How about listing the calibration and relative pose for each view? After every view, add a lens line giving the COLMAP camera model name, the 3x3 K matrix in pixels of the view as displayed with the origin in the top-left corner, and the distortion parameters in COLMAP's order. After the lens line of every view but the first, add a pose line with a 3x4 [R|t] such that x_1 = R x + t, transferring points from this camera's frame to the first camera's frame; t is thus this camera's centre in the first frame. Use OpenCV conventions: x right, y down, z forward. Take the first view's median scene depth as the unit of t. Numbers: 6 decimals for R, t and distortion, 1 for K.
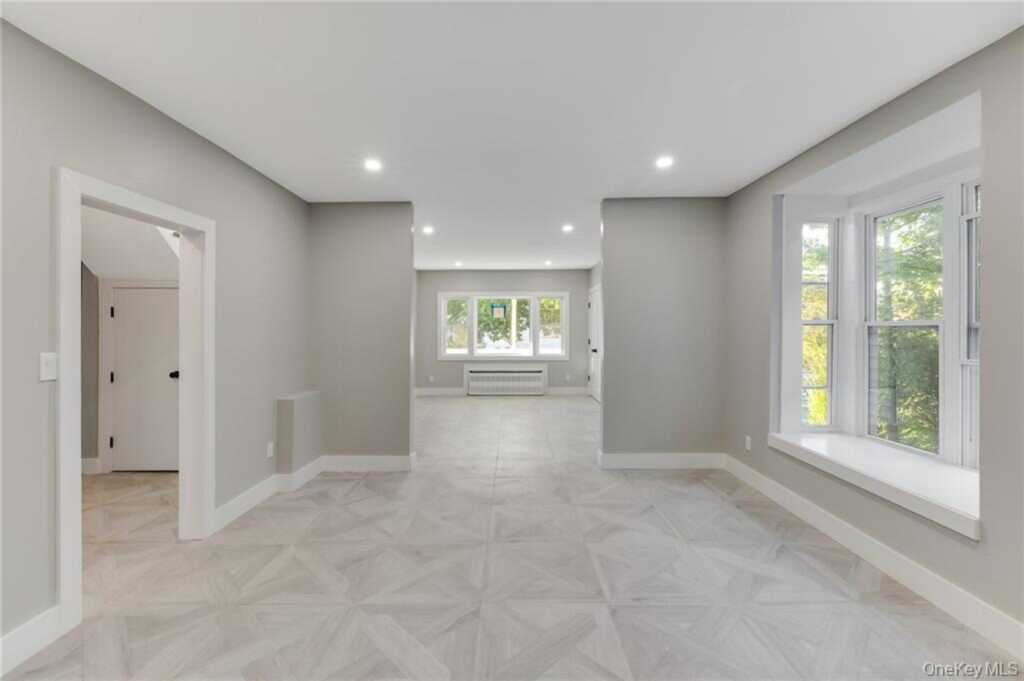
lens RADIAL K [[432.1, 0, 508.3], [0, 432.1, 335.7], [0, 0, 1]] dist [0.003578, 0.000480]
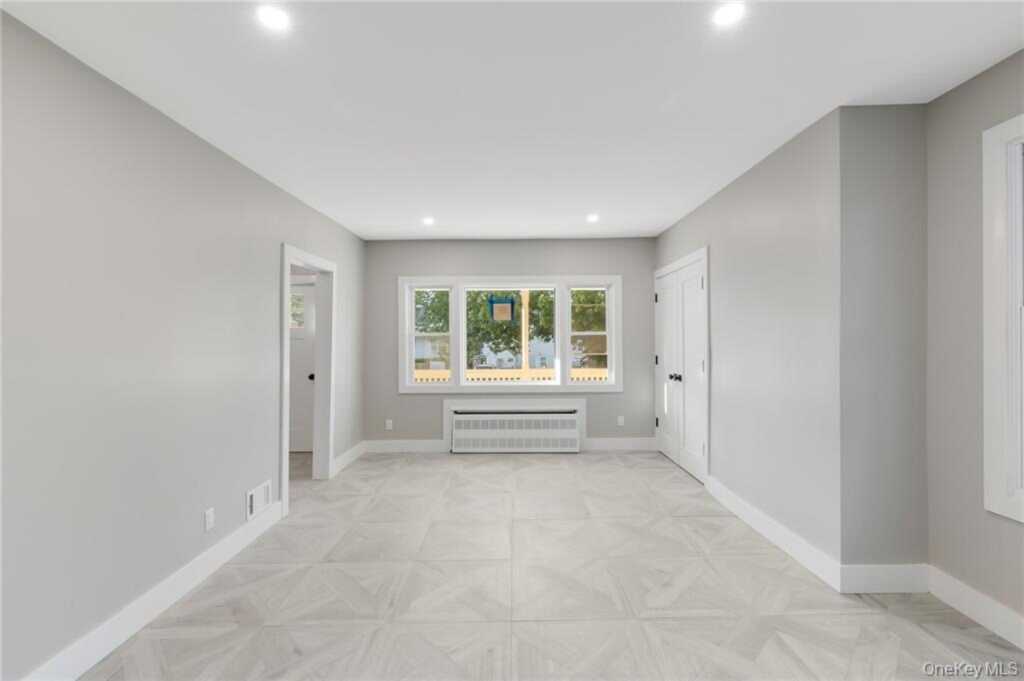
lens RADIAL K [[432.1, 0, 508.3], [0, 432.1, 335.7], [0, 0, 1]] dist [0.003578, 0.000480]
pose [[0.999964, -0.007447, -0.004003, -0.011976], [0.007360, 0.999745, -0.021349, -0.007807], [0.004161, 0.021319, 0.999764, 0.412523]]
